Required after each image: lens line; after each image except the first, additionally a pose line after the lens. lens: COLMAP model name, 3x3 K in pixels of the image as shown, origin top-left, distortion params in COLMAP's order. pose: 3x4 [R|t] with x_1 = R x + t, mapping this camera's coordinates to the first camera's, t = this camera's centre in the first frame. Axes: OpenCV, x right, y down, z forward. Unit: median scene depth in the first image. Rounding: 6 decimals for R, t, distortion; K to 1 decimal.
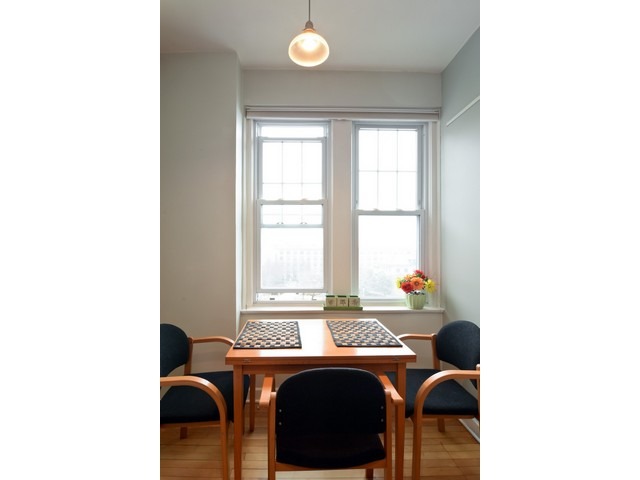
lens RADIAL K [[381.5, 0, 317.9], [0, 381.5, 242.4], [0, 0, 1]] dist [-0.004670, -0.000499]
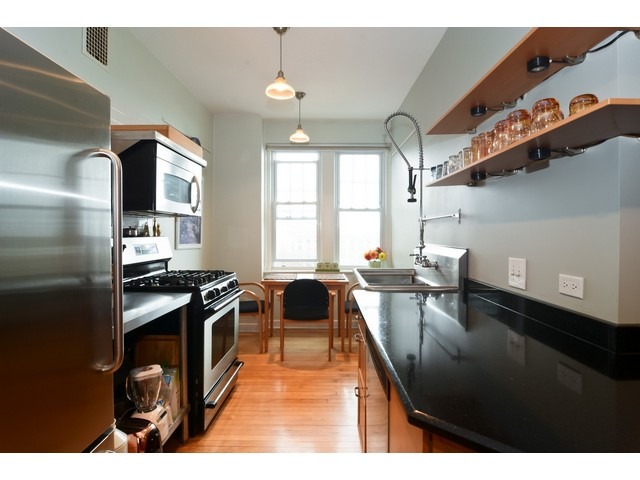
lens RADIAL K [[351.7, 0, 322.1], [0, 351.7, 236.1], [0, 0, 1]] dist [-0.019666, -0.005435]
pose [[0.999900, -0.000730, -0.014125, 0.056198], [0.000959, 0.999867, 0.016270, 0.003878], [0.014112, -0.016282, 0.999768, -0.414902]]
